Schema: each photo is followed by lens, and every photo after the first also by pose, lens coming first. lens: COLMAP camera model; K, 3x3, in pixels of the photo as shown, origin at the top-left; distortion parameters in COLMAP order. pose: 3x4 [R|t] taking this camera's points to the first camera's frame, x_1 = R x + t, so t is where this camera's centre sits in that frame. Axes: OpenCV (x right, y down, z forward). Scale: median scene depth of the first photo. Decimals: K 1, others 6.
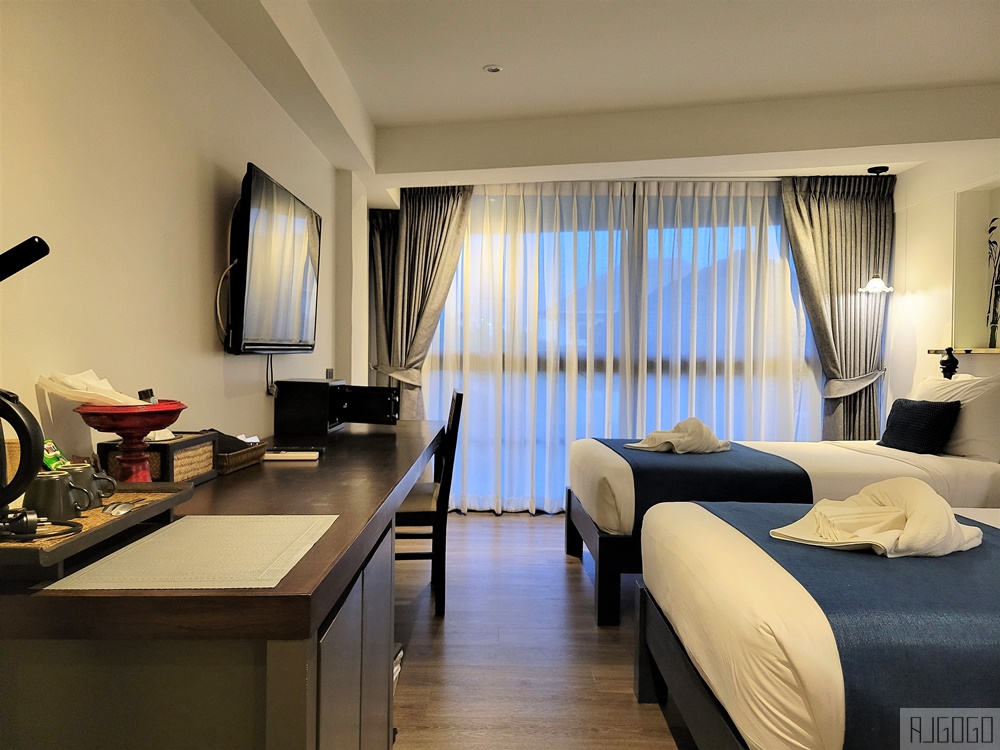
lens RADIAL K [[764.5, 0, 485.0], [0, 764.5, 360.3], [0, 0, 1]] dist [0.021637, 0.005373]
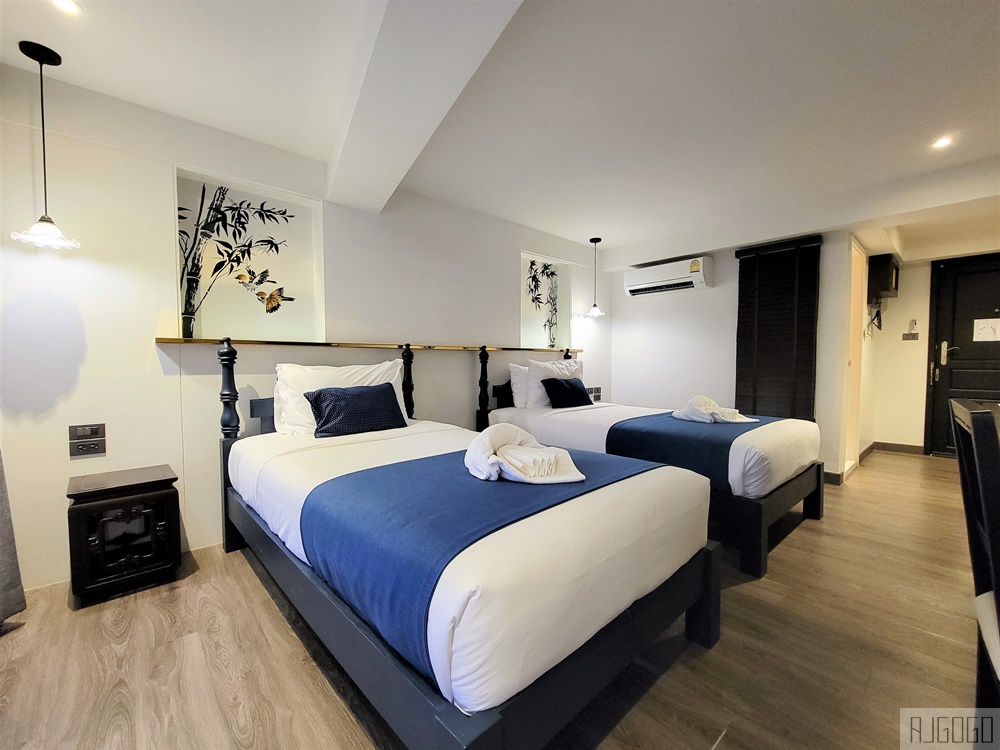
lens RADIAL K [[411.1, 0, 494.6], [0, 411.1, 378.7], [0, 0, 1]] dist [0.001039, -0.000066]
pose [[-0.663878, -0.043644, 0.746566, -0.010124], [-0.001932, 0.998392, 0.056647, 0.004373], [-0.747838, 0.036164, -0.662895, 0.959362]]
